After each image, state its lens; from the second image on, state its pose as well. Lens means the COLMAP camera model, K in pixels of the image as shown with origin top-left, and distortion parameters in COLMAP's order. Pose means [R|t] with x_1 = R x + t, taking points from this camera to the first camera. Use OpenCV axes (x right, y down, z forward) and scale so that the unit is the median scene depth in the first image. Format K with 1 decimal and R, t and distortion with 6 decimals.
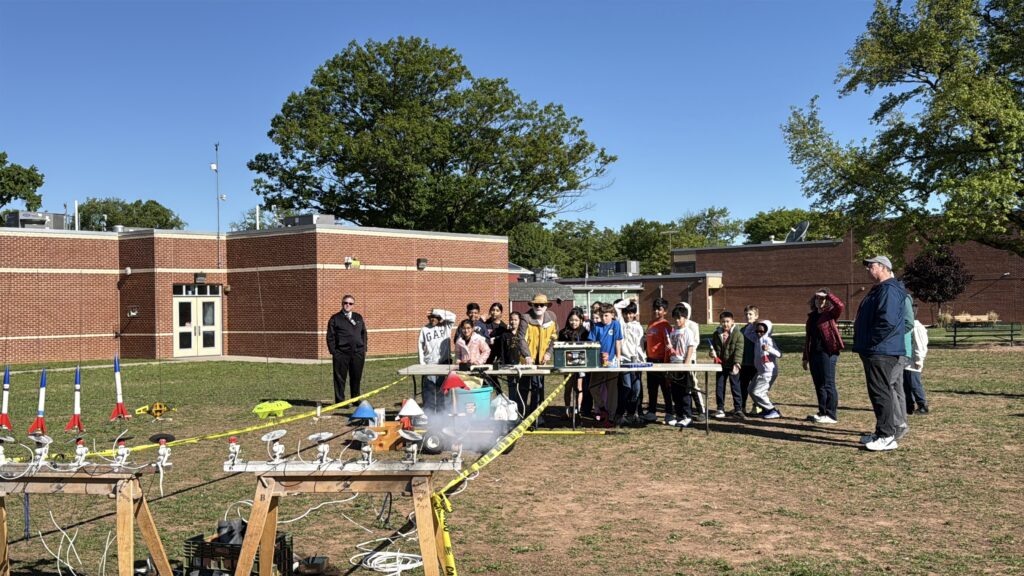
lens RADIAL K [[1078.1, 0, 507.1], [0, 1078.1, 294.2], [0, 0, 1]] dist [0.210103, -0.476780]
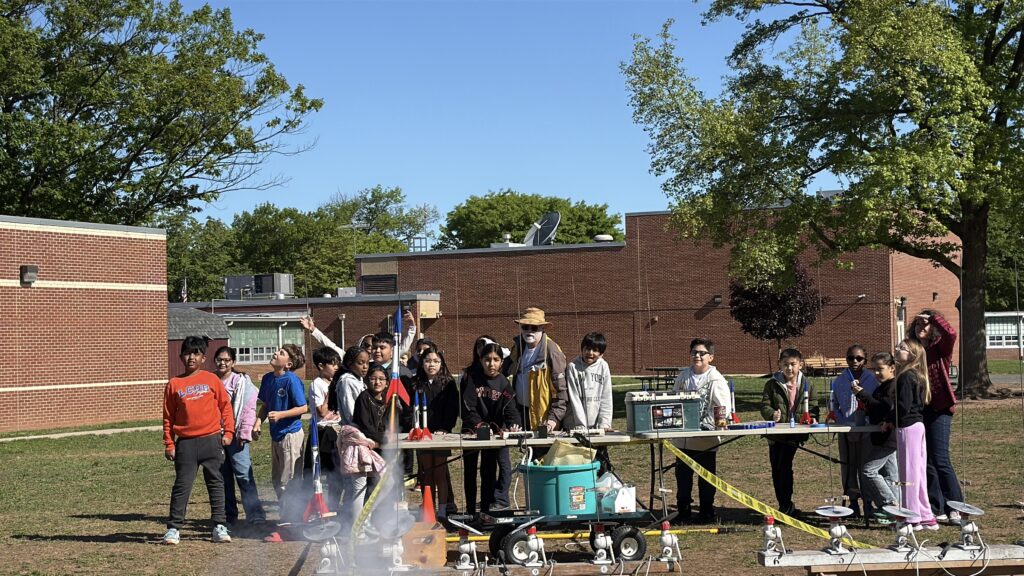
lens RADIAL K [[1817.1, 0, 506.6], [0, 1817.1, 291.4], [0, 0, 1]] dist [0.125459, 0.213574]
pose [[0.961106, 0.001504, 0.276175, -0.078755], [0.004505, 0.999767, -0.021121, 0.001719], [-0.276143, 0.021544, 0.960875, -0.003815]]
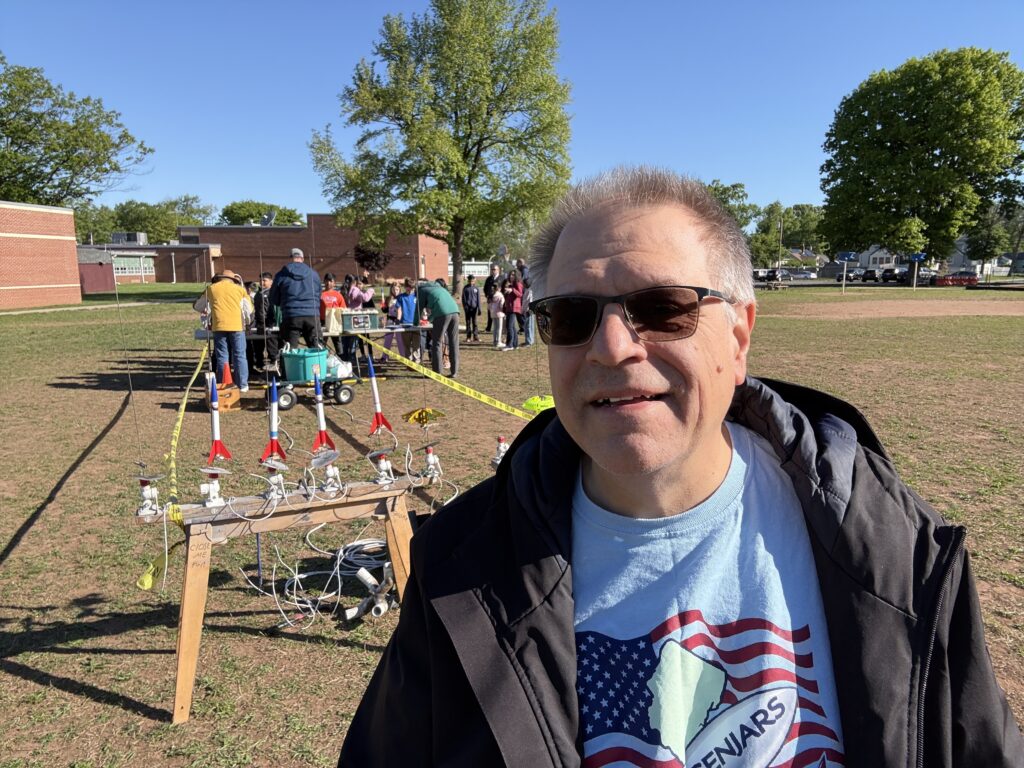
lens RADIAL K [[697.0, 0, 516.1], [0, 697.0, 386.3], [0, 0, 1]] dist [0.075998, -0.091813]
pose [[0.805180, -0.082623, 0.587246, -0.065612], [-0.021093, 0.985630, 0.167594, -0.001789], [-0.592655, -0.147330, 0.791868, 0.056223]]
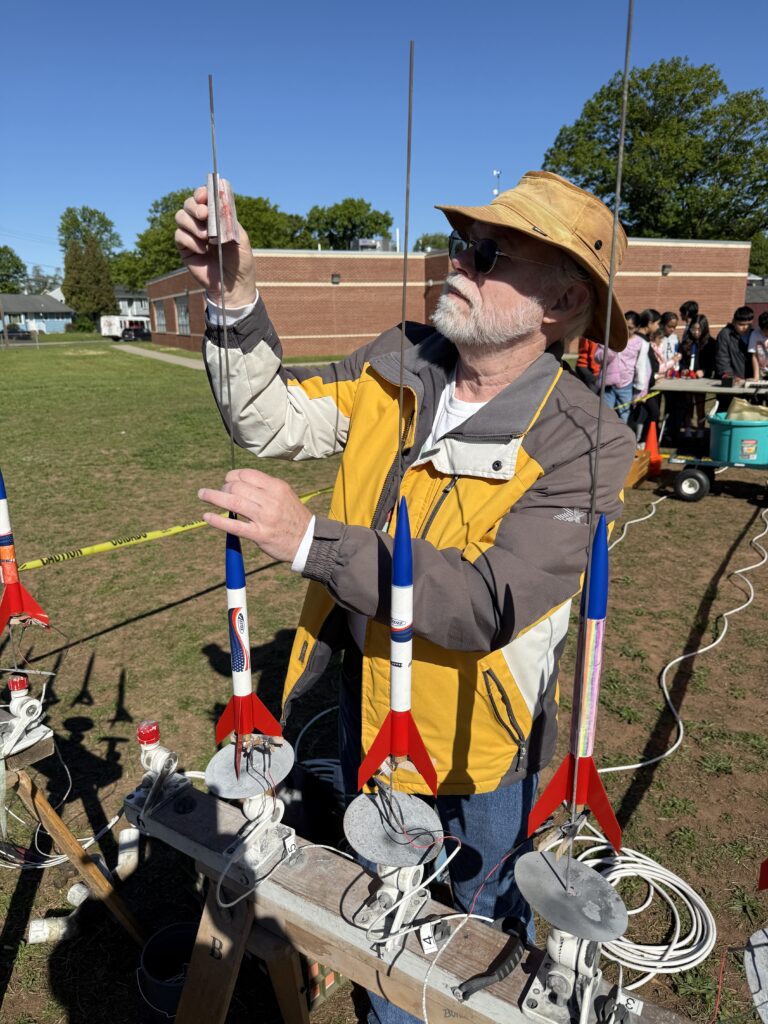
lens RADIAL K [[740.9, 0, 384.0], [0, 740.9, 512.0], [0, 0, 1]] dist [-0.001729, 0.003535]
pose [[0.913087, 0.099732, -0.395380, -0.012209], [0.012470, 0.962346, 0.271543, 0.001553], [0.407573, -0.252873, 0.877462, 0.093786]]
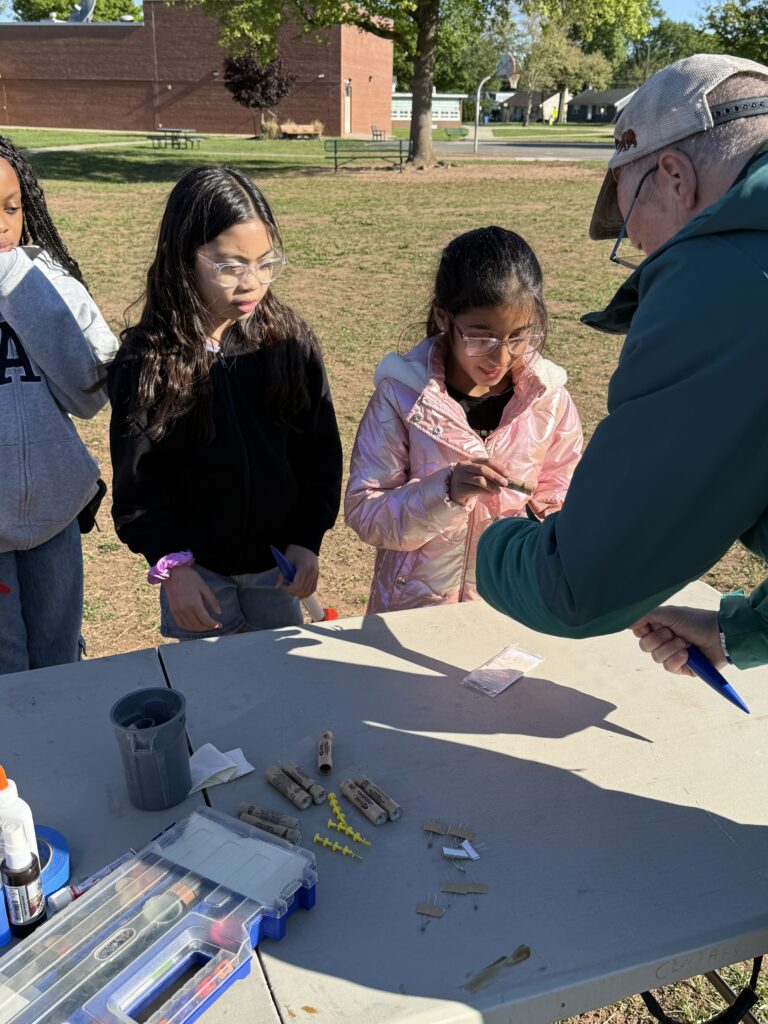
lens RADIAL K [[1045.5, 0, 384.0], [0, 1045.5, 512.0], [0, 0, 1]] dist [0.009270, -0.004299]
pose [[0.857879, -0.159840, 0.488360, 0.023691], [-0.033195, 0.931166, 0.363082, 0.001599], [-0.512778, -0.327692, 0.793522, 0.225794]]
